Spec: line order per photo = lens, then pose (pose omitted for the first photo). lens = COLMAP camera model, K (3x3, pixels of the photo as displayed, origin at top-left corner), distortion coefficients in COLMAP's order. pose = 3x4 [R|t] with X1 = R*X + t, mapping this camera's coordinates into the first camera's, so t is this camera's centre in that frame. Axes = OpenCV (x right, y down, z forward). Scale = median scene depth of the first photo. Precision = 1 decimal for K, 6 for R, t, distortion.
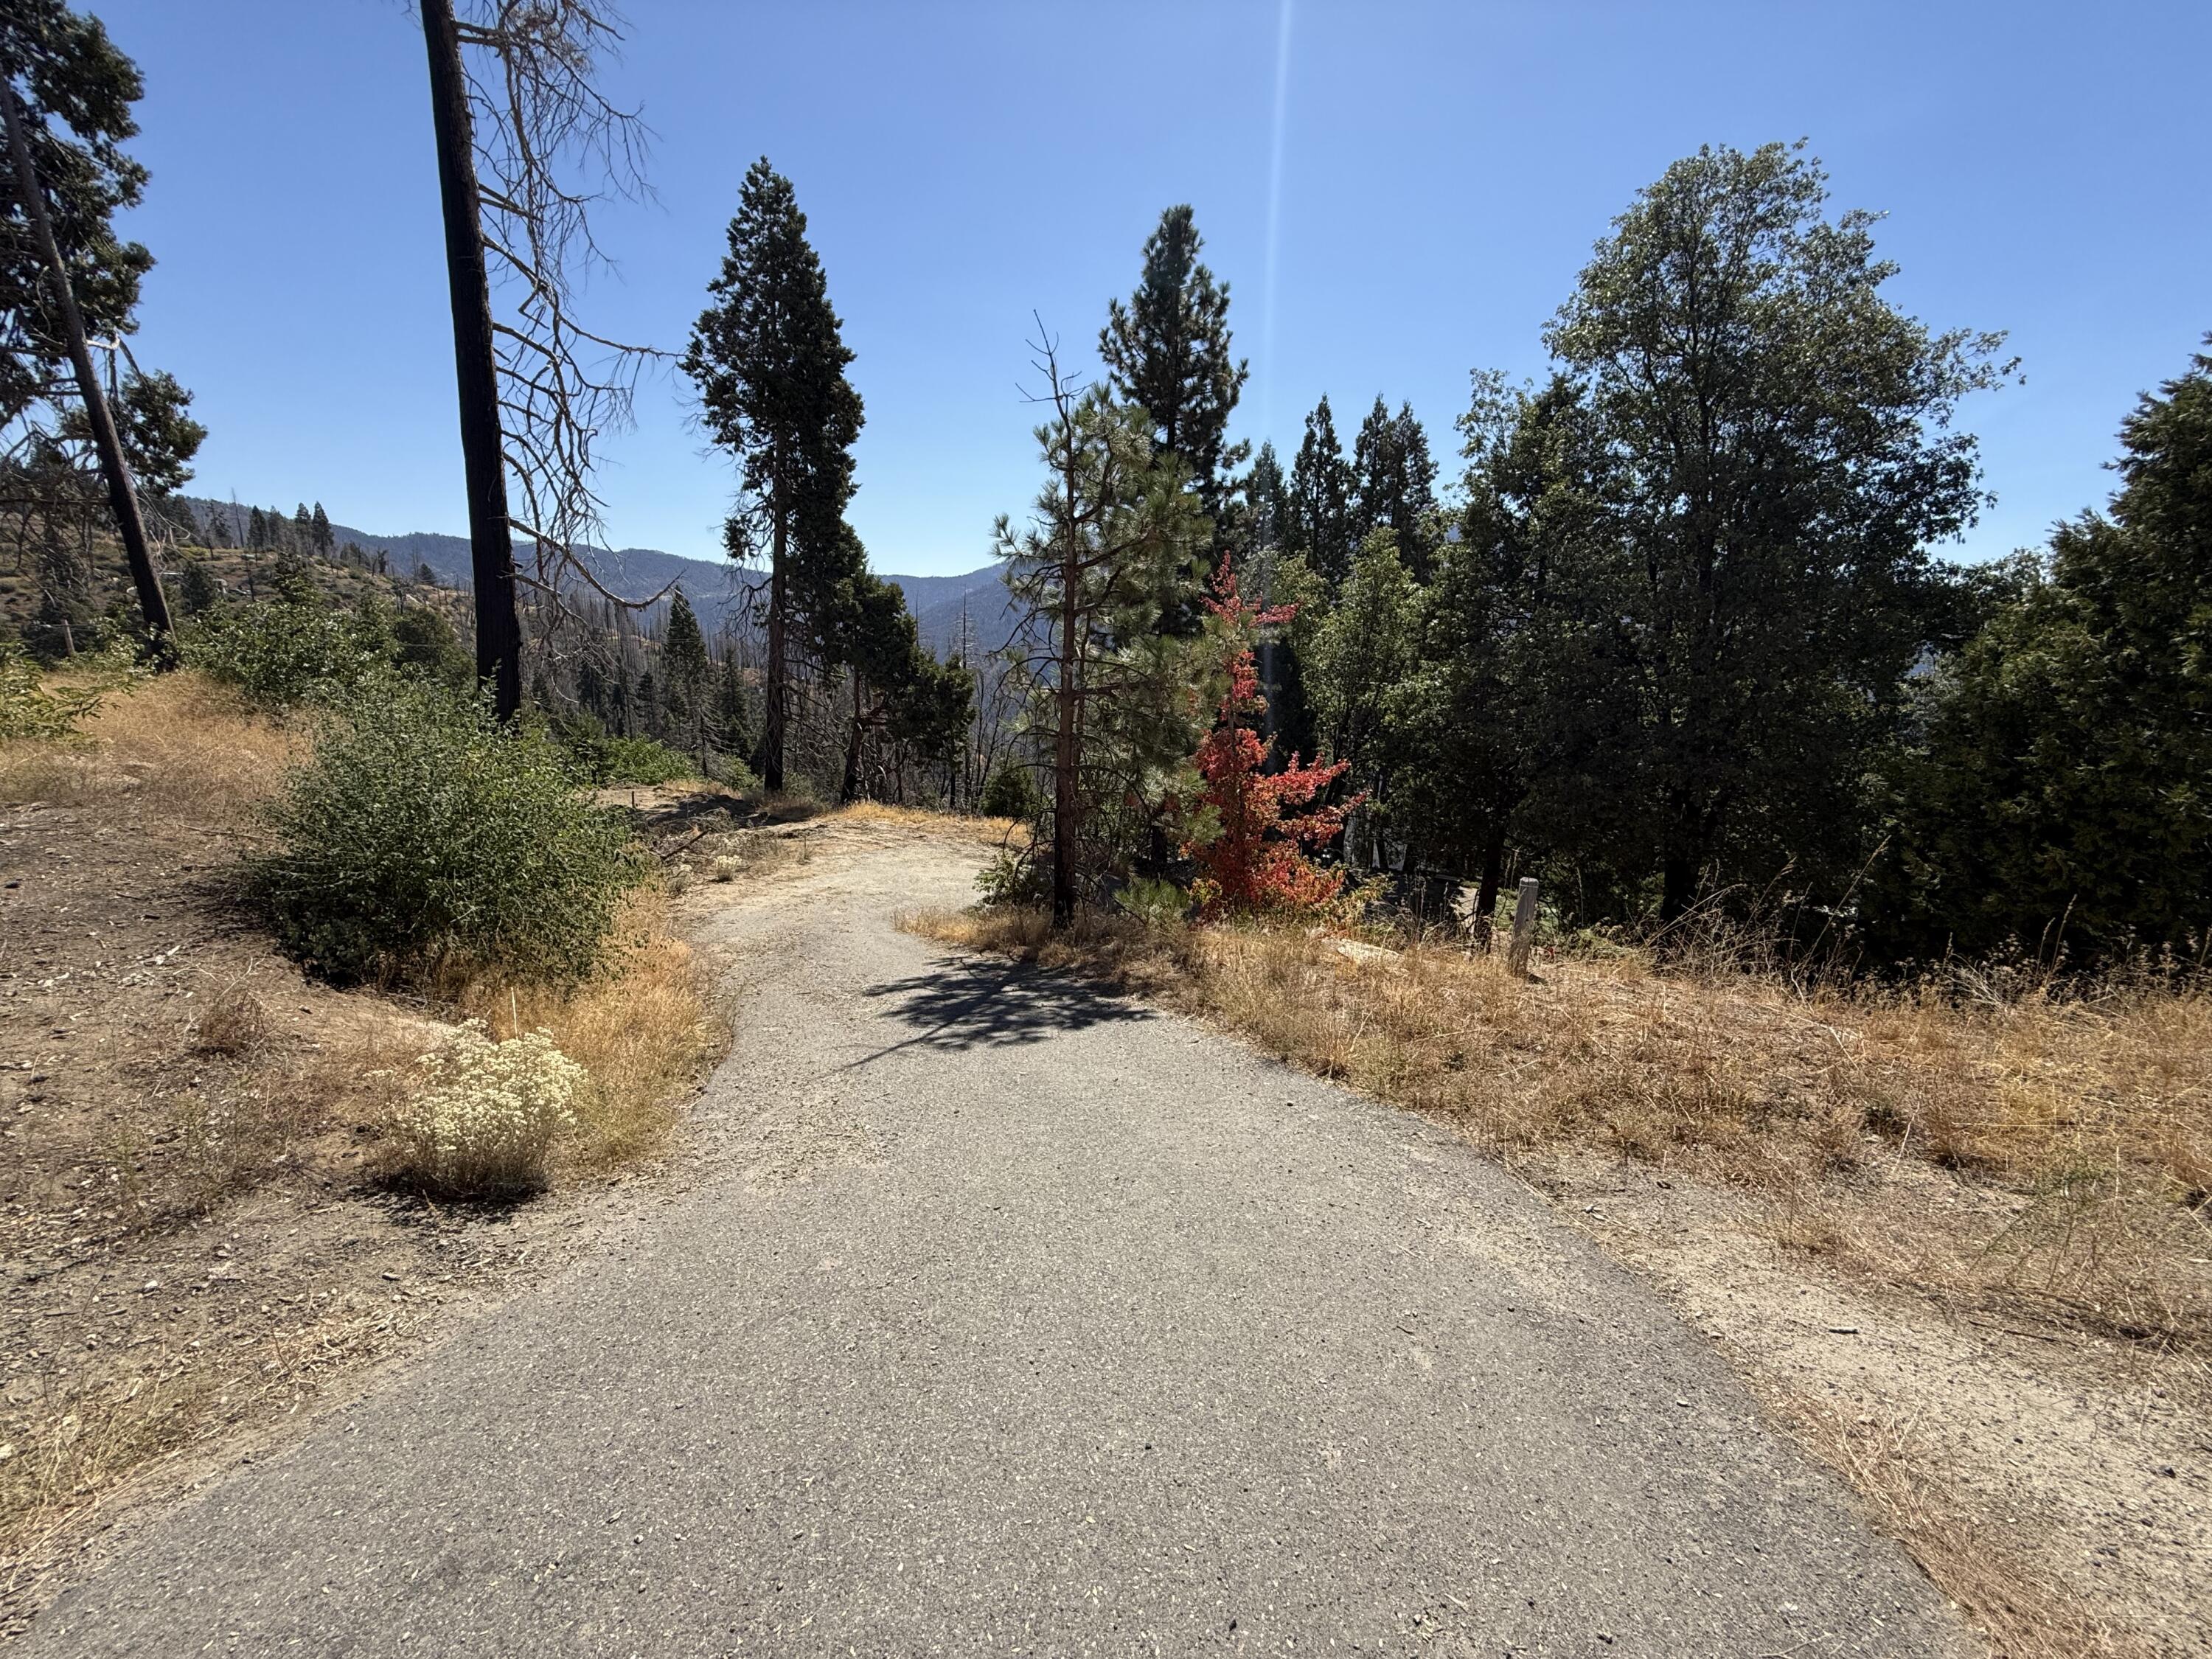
lens RADIAL K [[880.2, 0, 1101.6], [0, 880.2, 817.3], [0, 0, 1]] dist [0.000805, -0.000111]
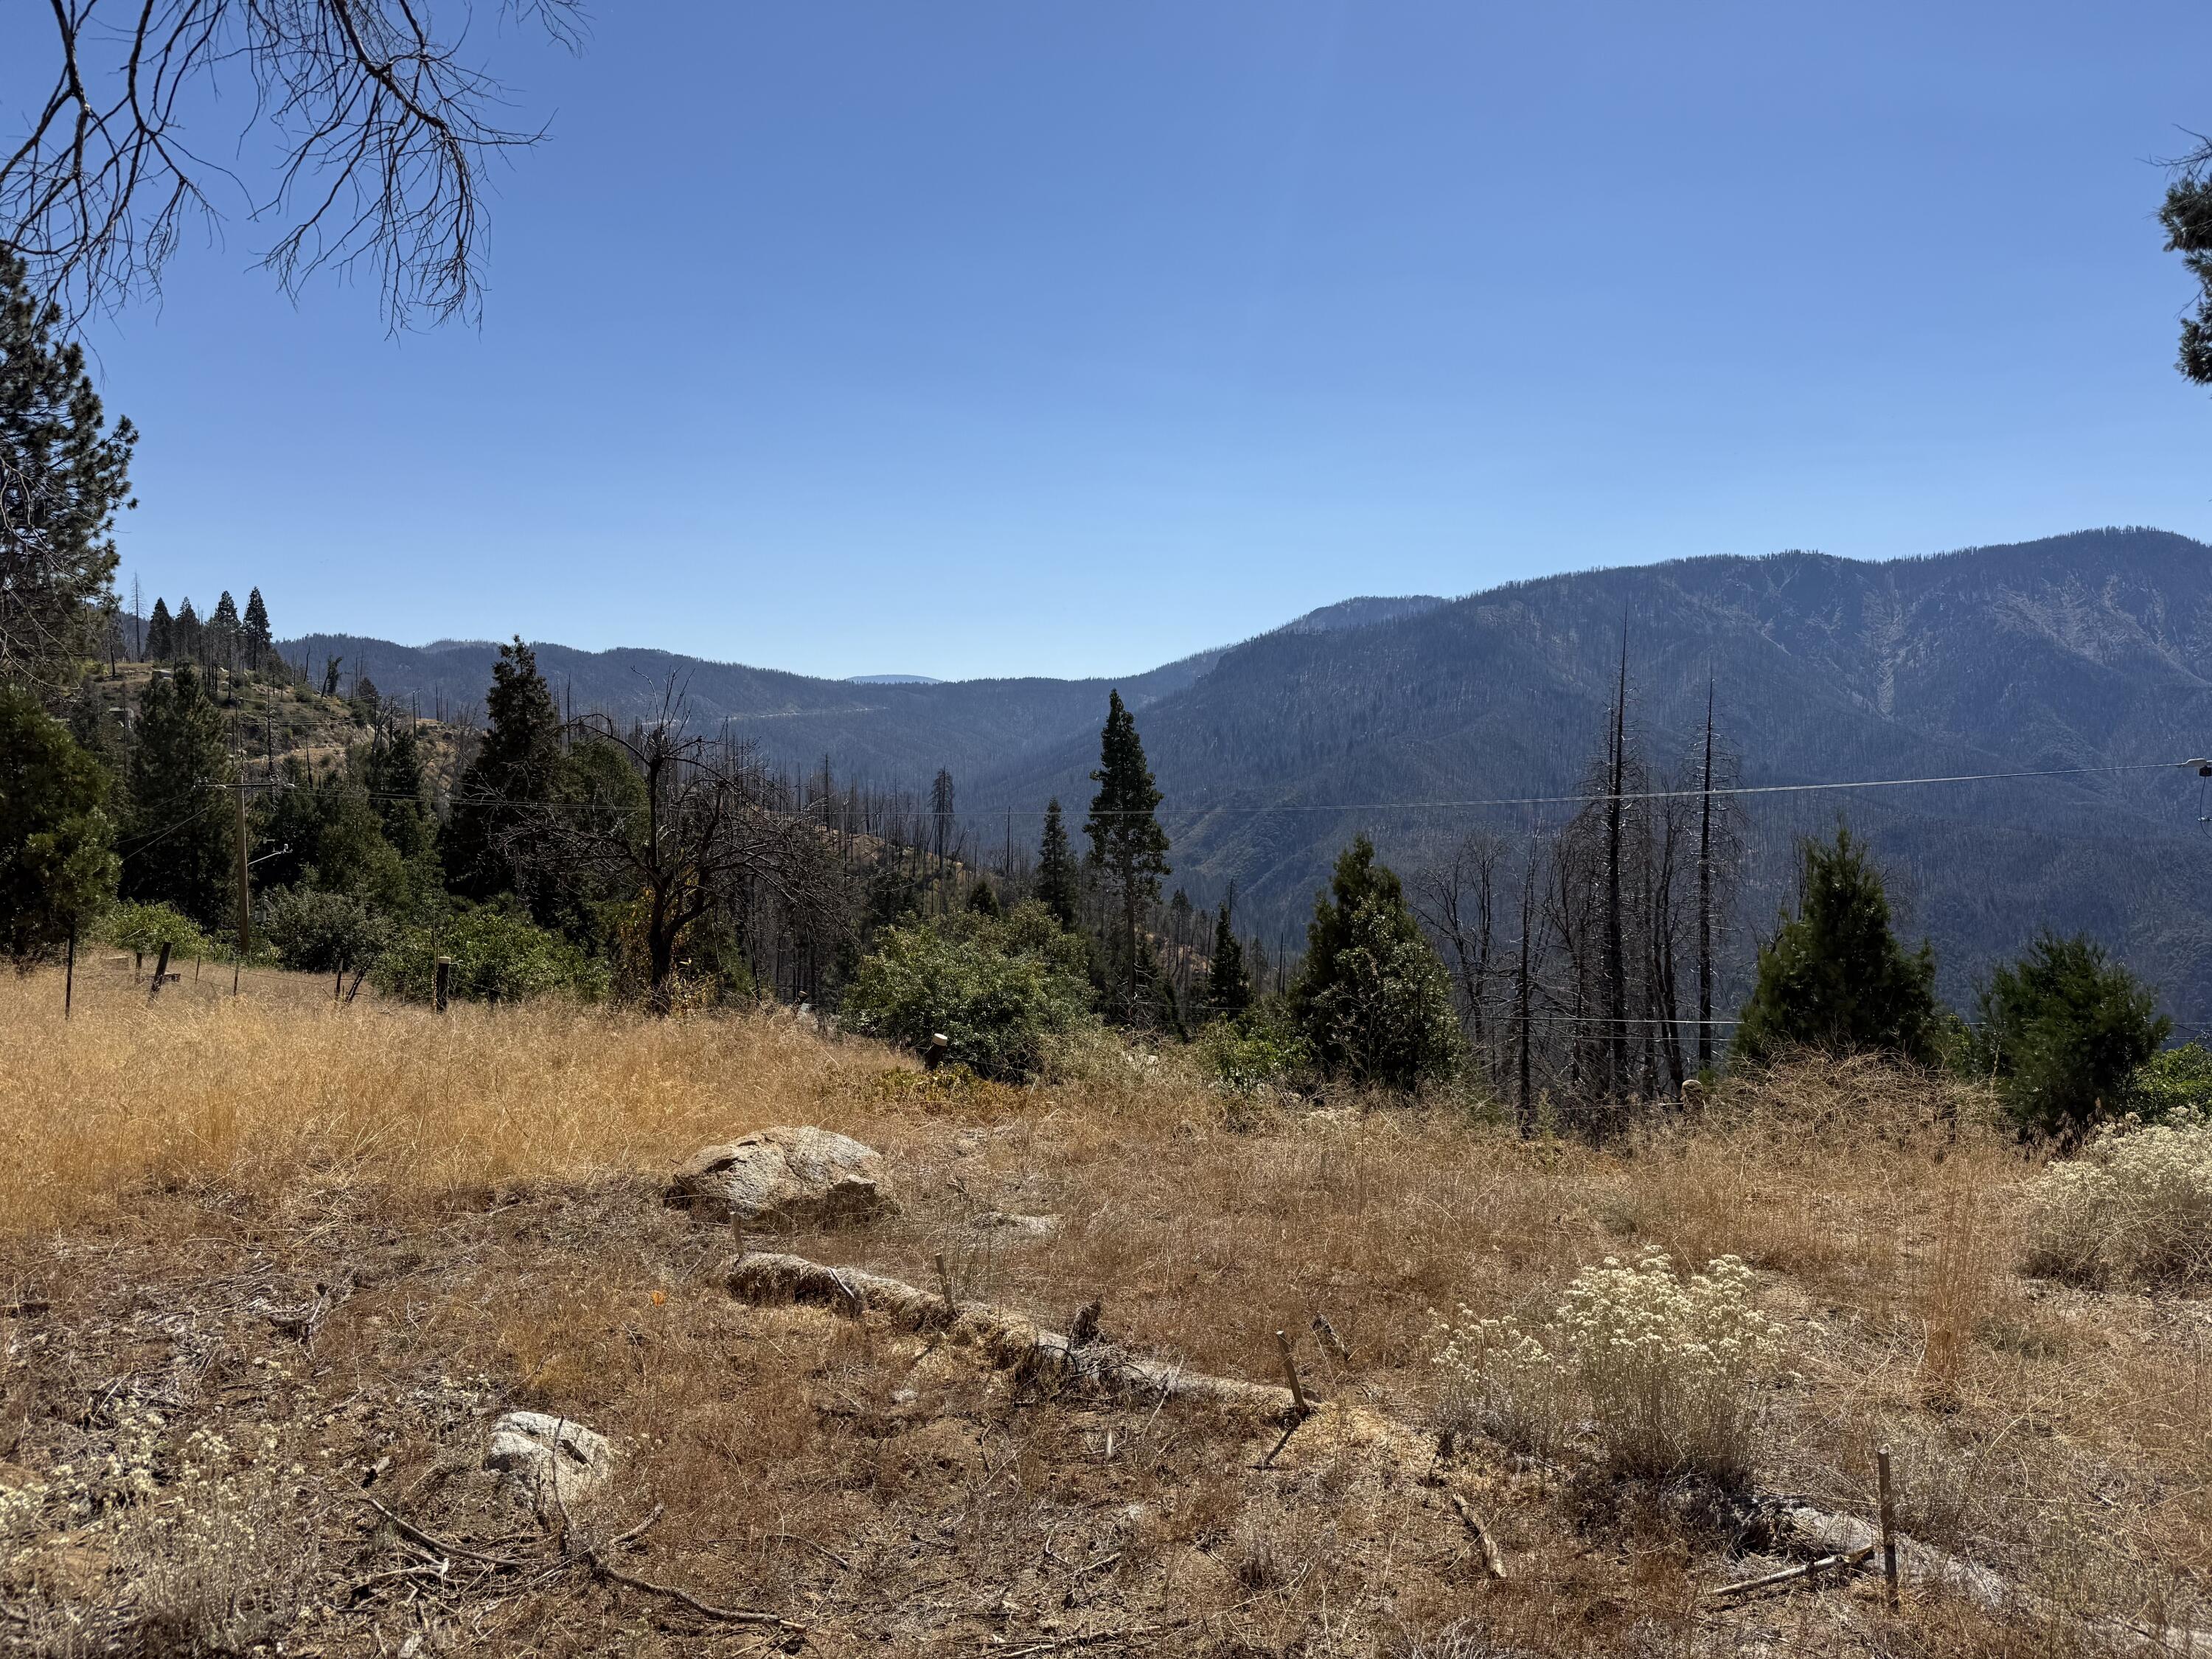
lens RADIAL K [[1542.5, 0, 1105.3], [0, 1542.5, 846.4], [0, 0, 1]] dist [0.054626, 0.001032]
pose [[0.983637, -0.011487, -0.179795, -3.060399], [-0.016382, 0.988128, -0.152759, -0.291136], [0.179415, 0.153205, 0.971771, 1.099400]]
